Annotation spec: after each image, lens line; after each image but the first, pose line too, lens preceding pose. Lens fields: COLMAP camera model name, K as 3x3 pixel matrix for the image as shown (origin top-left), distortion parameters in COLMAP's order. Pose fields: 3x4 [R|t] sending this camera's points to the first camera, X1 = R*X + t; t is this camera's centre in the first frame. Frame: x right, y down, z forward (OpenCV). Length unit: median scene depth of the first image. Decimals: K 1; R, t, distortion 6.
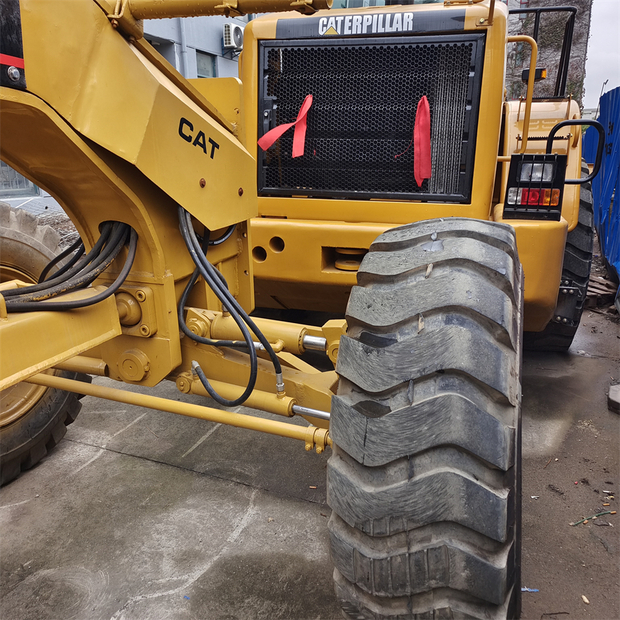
lens RADIAL K [[572.1, 0, 310.0], [0, 572.1, 310.0], [0, 0, 1]] dist [0.047896, -0.002357]
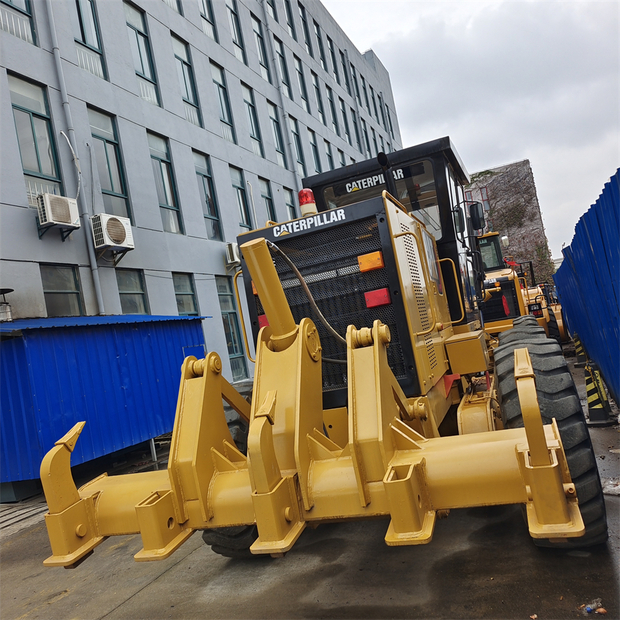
lens RADIAL K [[572.1, 0, 310.0], [0, 572.1, 310.0], [0, 0, 1]] dist [0.047896, -0.002357]
pose [[0.984491, -0.175338, 0.005824, -1.117450], [0.168446, 0.935473, -0.310670, 0.723392], [0.049024, 0.306833, 0.950500, -2.745624]]
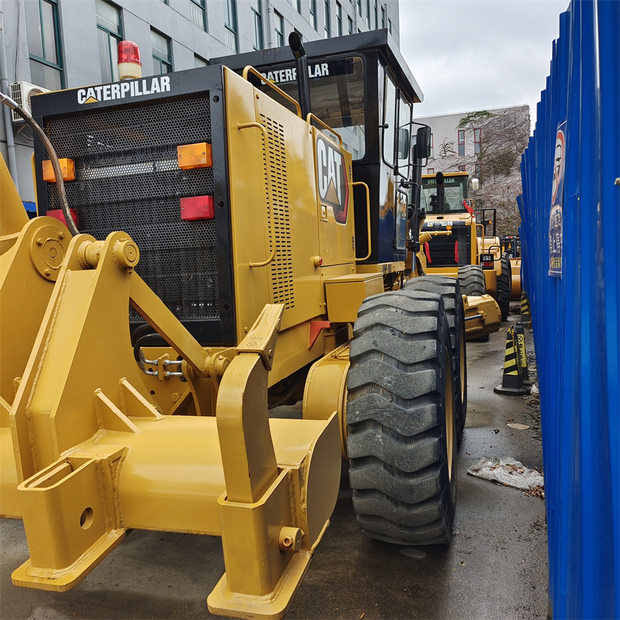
lens RADIAL K [[572.1, 0, 310.0], [0, 572.1, 310.0], [0, 0, 1]] dist [0.047896, -0.002357]
pose [[0.998505, -0.042586, 0.034275, -0.865204], [0.048050, 0.982713, -0.178790, 0.676713], [-0.026069, 0.180170, 0.983290, -2.484558]]
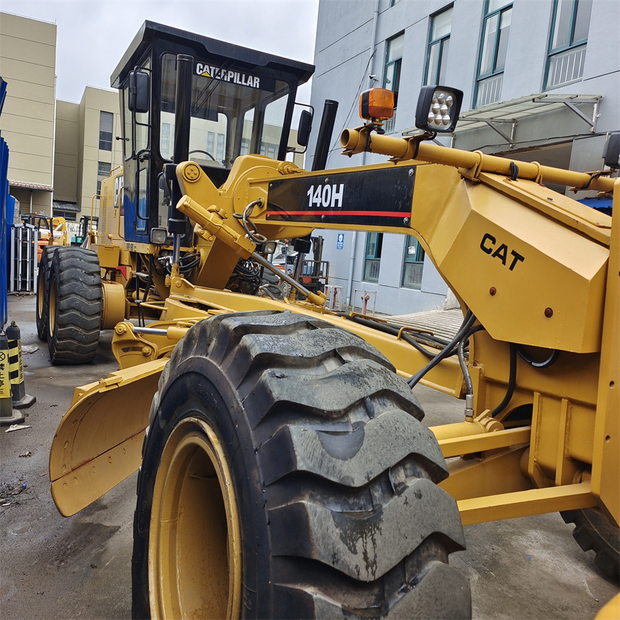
lens RADIAL K [[572.1, 0, 310.0], [0, 572.1, 310.0], [0, 0, 1]] dist [0.047896, -0.002357]
pose [[-0.671095, 0.022017, -0.741044, 0.939415], [-0.271338, 0.922912, 0.273146, -0.442128], [0.689933, 0.384381, -0.613387, 1.636758]]
